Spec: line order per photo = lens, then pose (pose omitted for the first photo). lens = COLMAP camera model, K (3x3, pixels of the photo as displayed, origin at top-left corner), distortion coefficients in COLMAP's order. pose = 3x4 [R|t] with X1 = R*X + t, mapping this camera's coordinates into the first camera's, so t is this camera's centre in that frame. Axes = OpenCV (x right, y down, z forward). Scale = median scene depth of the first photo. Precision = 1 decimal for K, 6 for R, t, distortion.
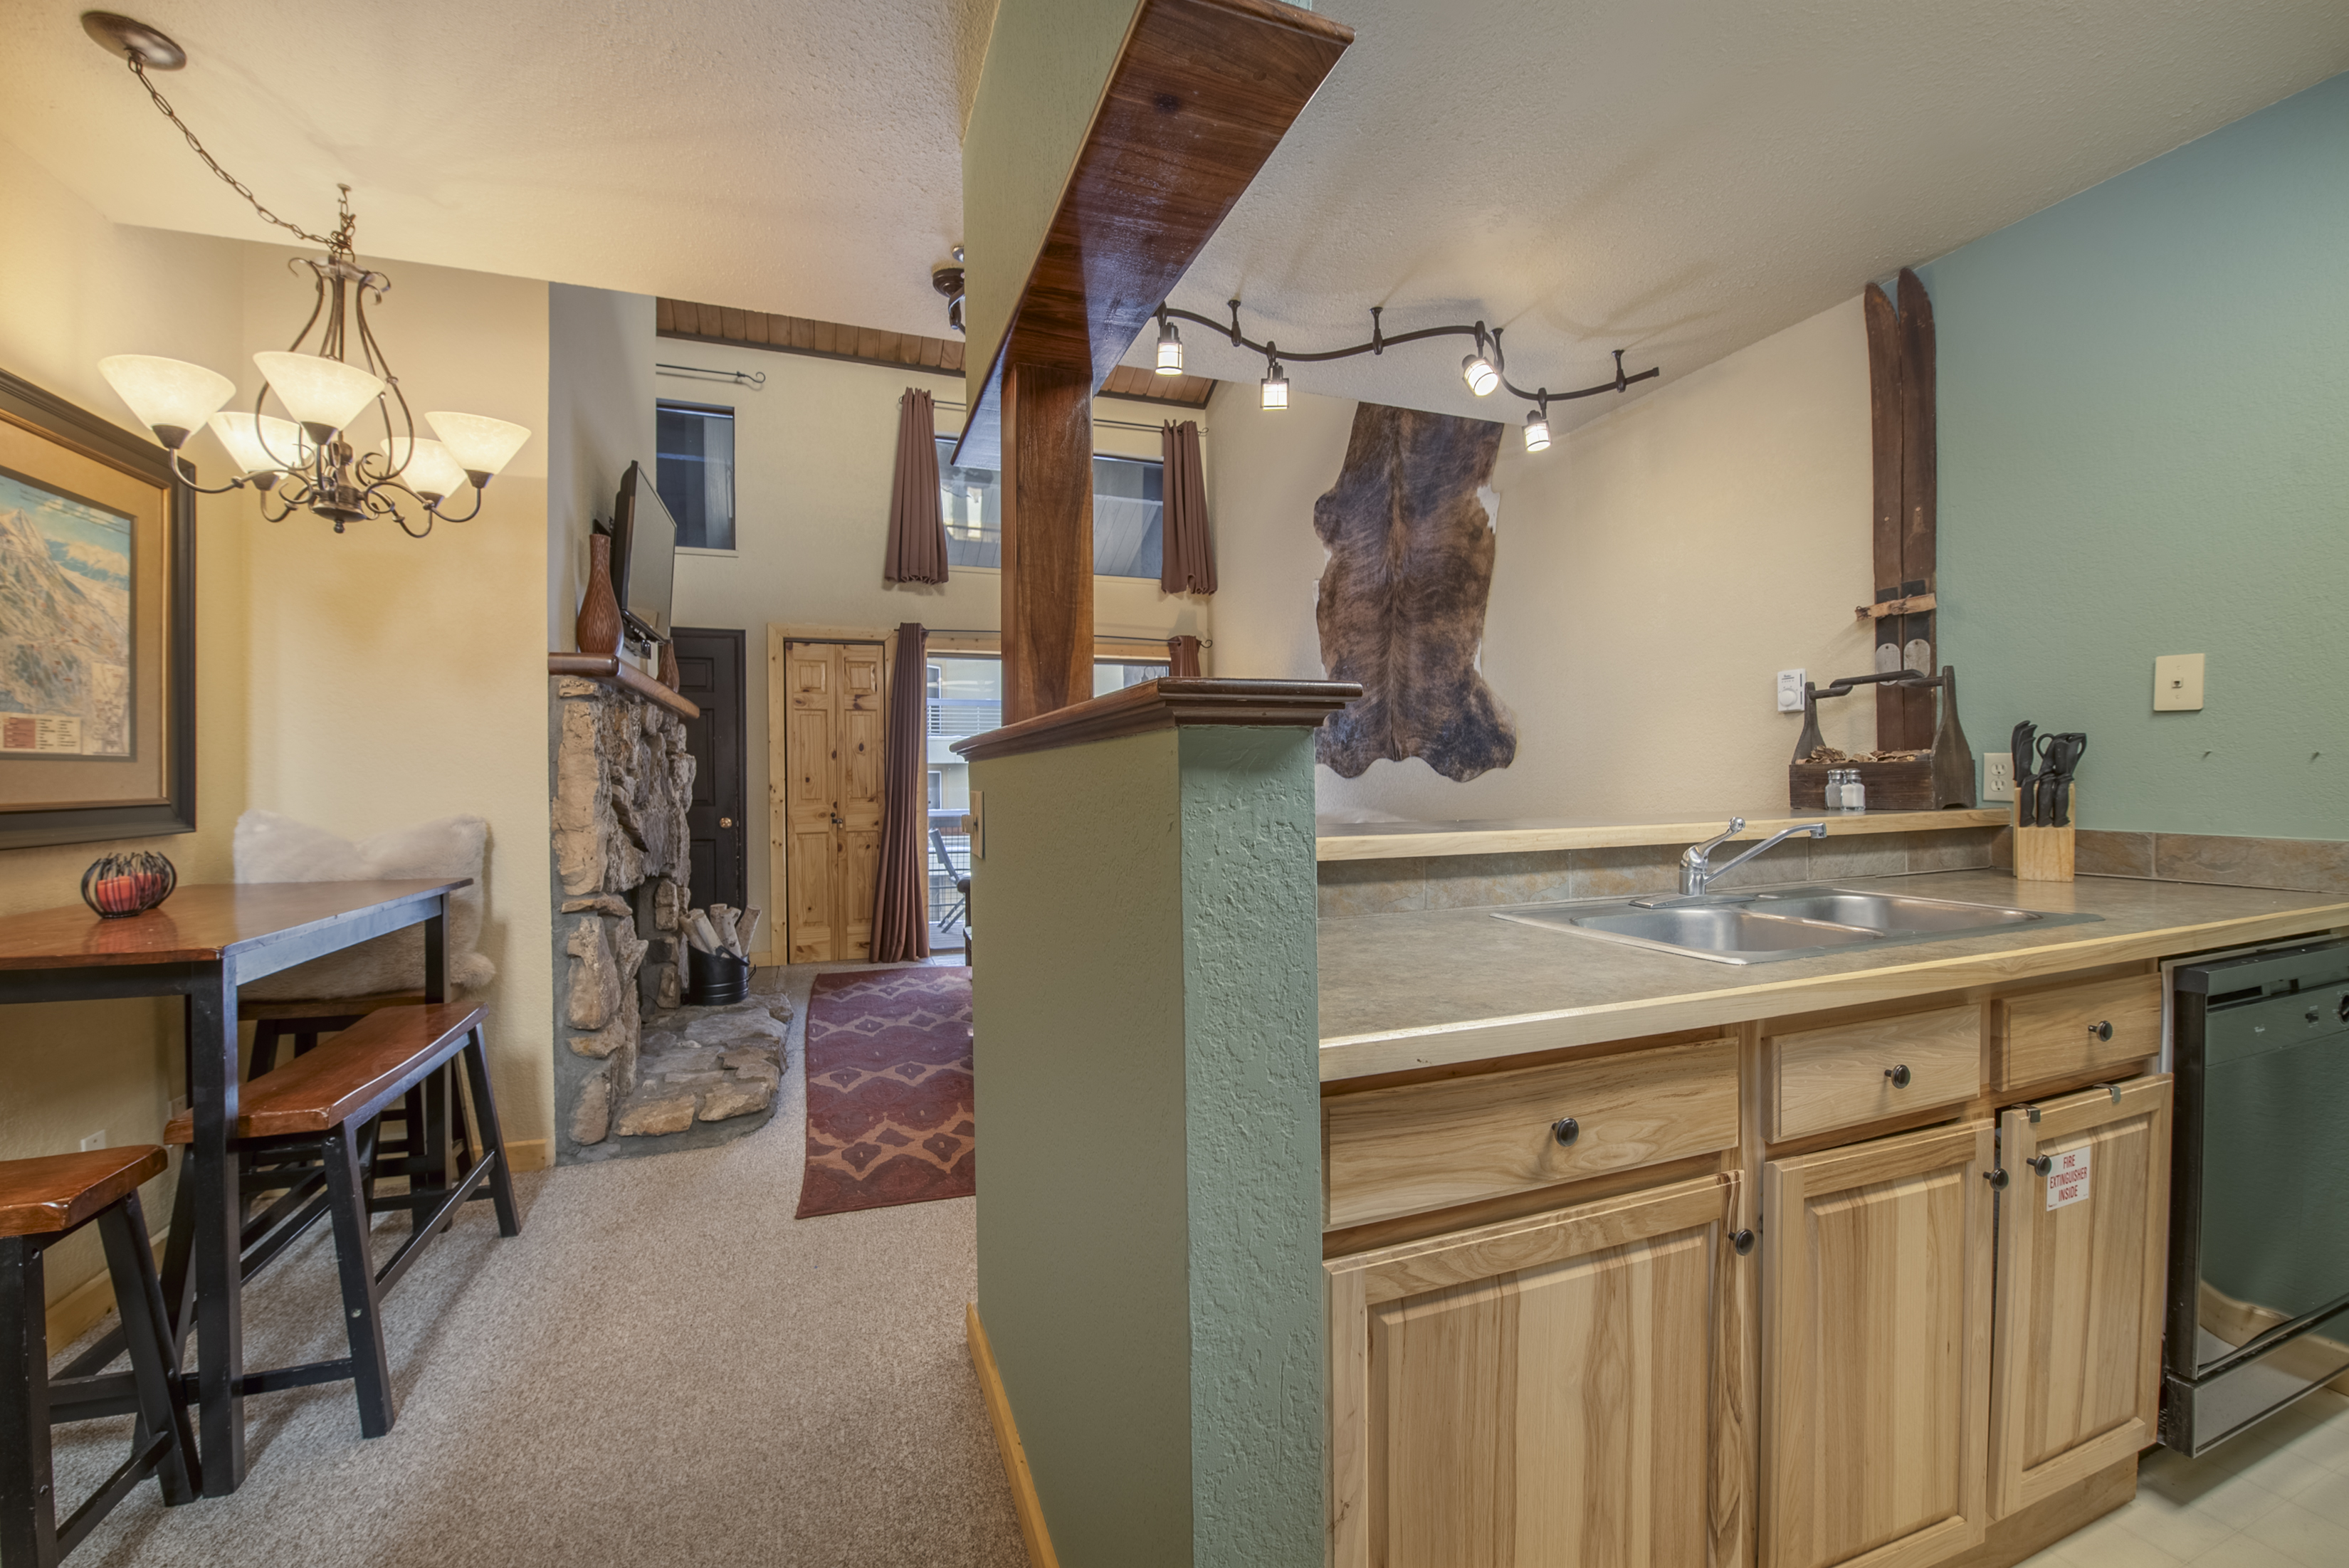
lens RADIAL K [[953.3, 0, 1183.2], [0, 953.3, 785.6], [0, 0, 1]] dist [-0.020101, -0.000553]
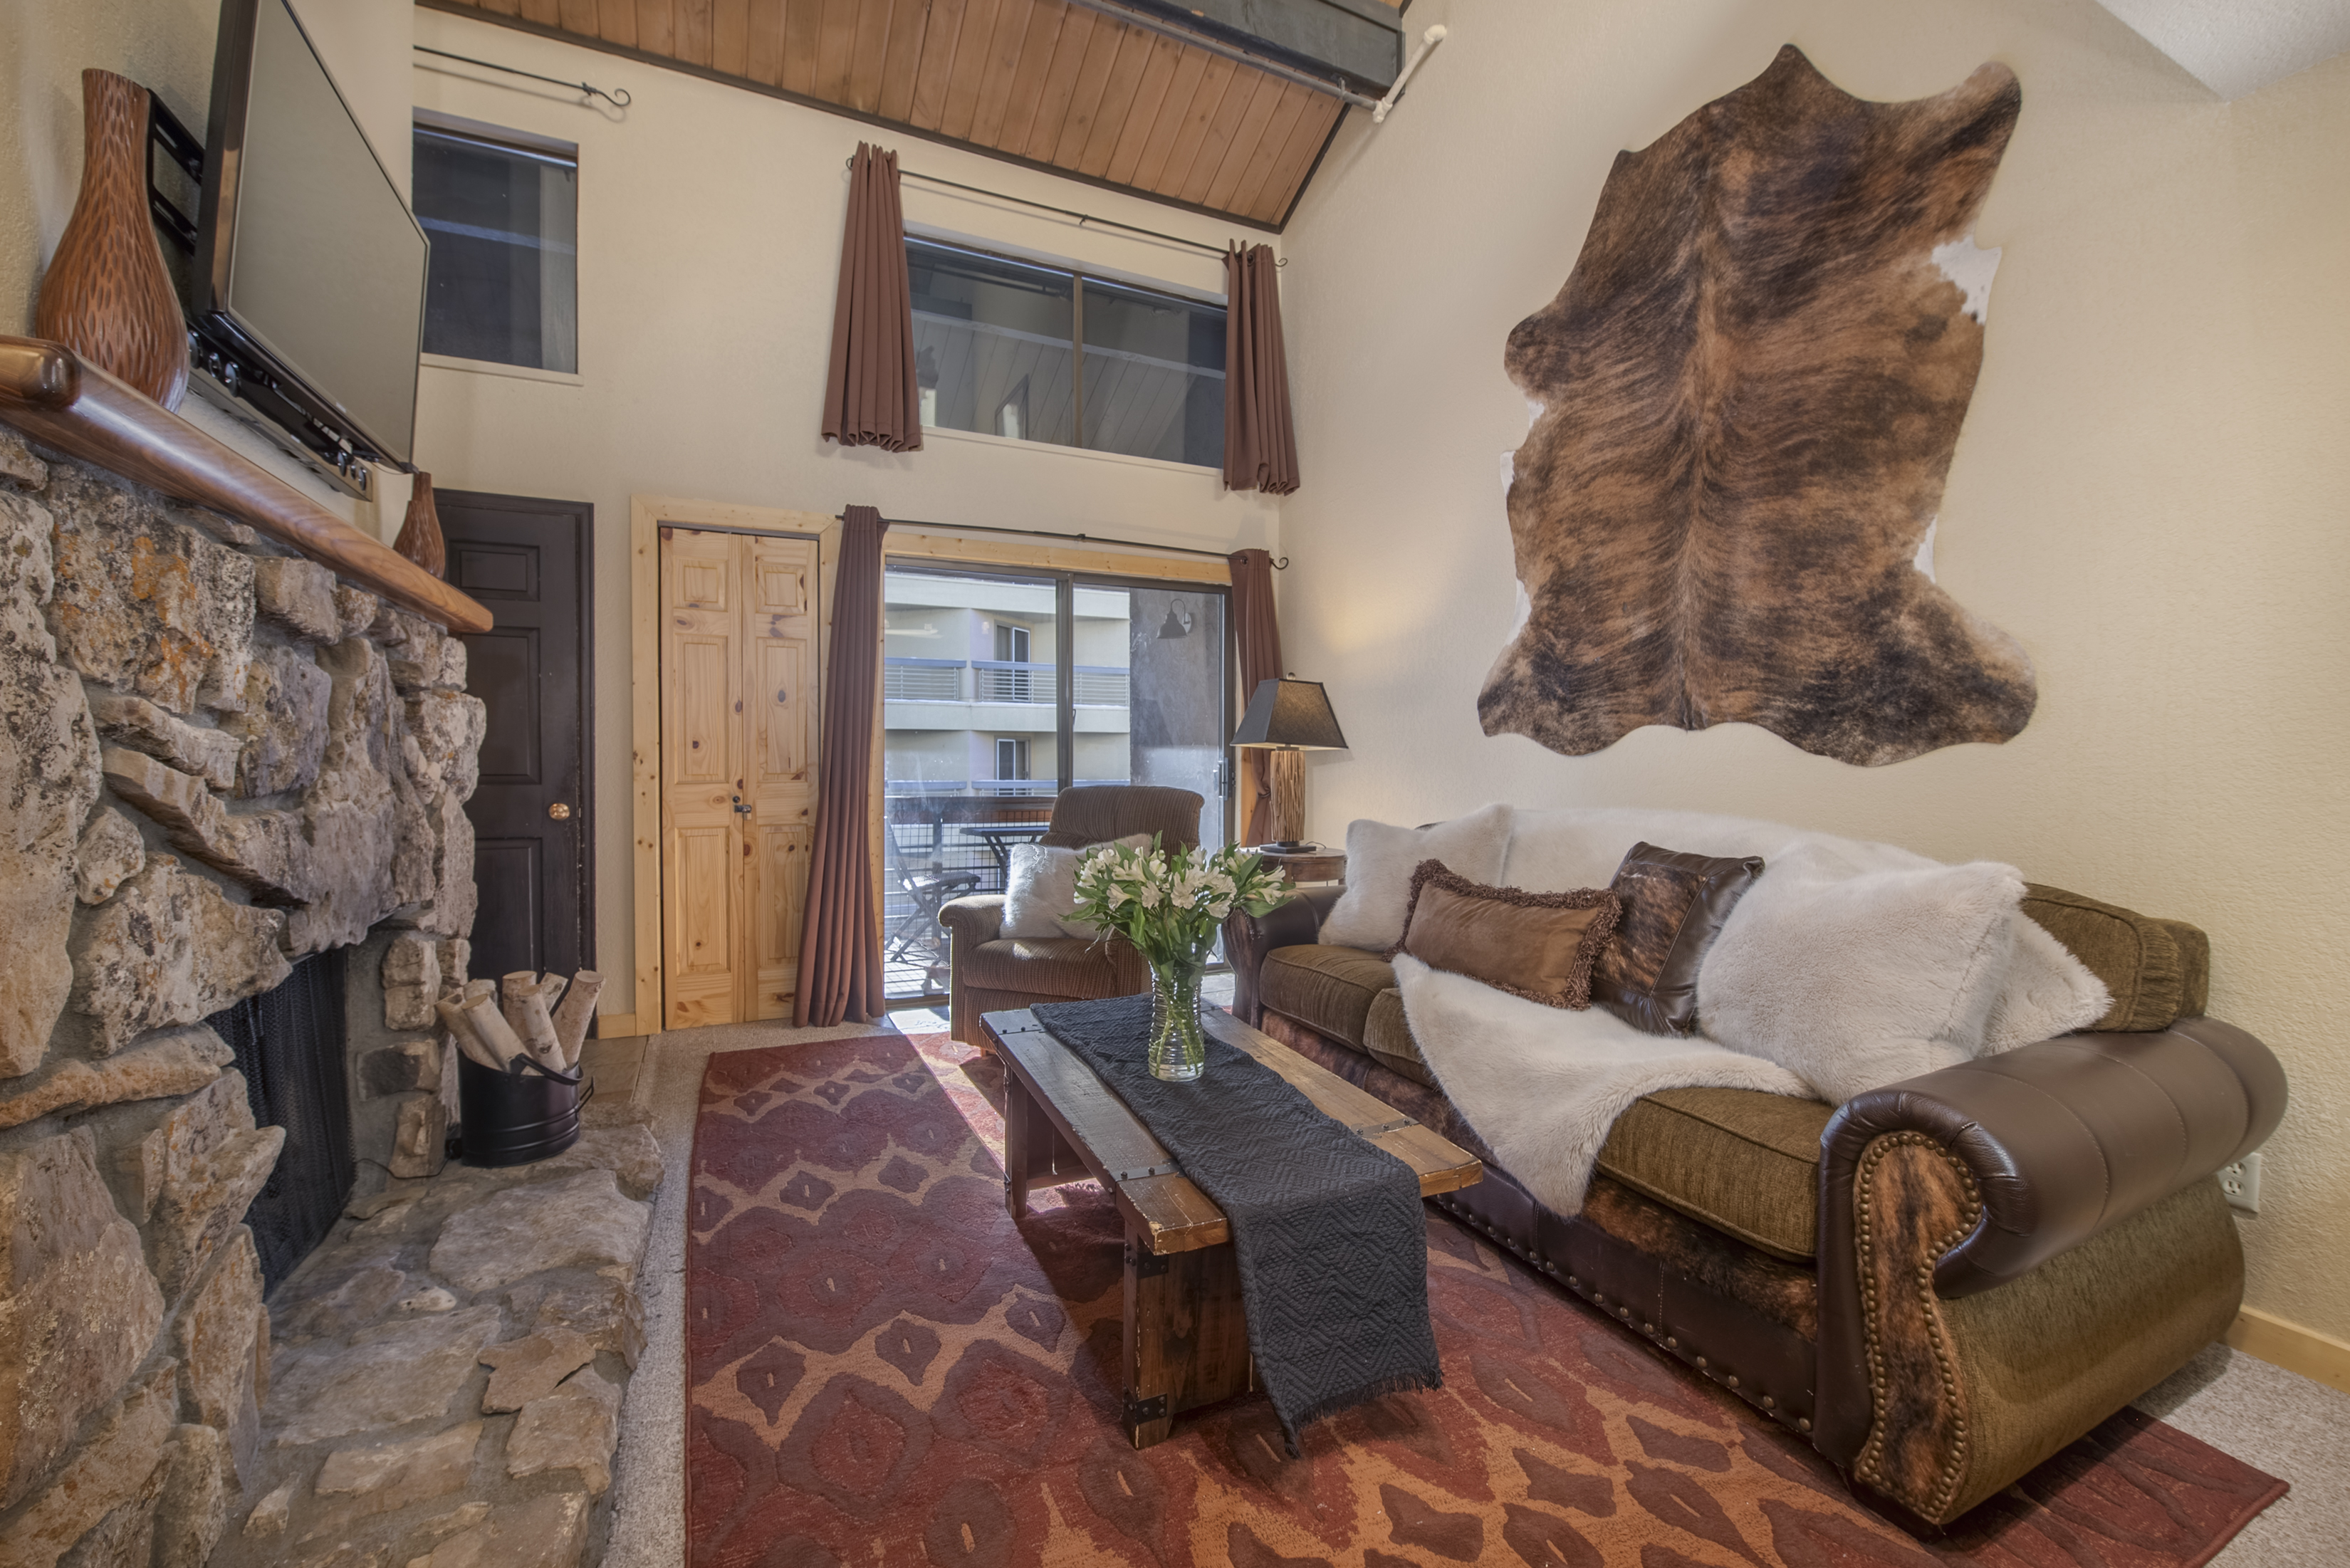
lens RADIAL K [[970.3, 0, 1191.4], [0, 970.3, 779.3], [0, 0, 1]] dist [-0.020058, -0.000981]
pose [[0.995609, 0.012714, 0.092745, -0.164999], [-0.014718, 0.999672, 0.020960, -0.001958], [-0.092448, -0.022233, 0.995469, 0.432118]]
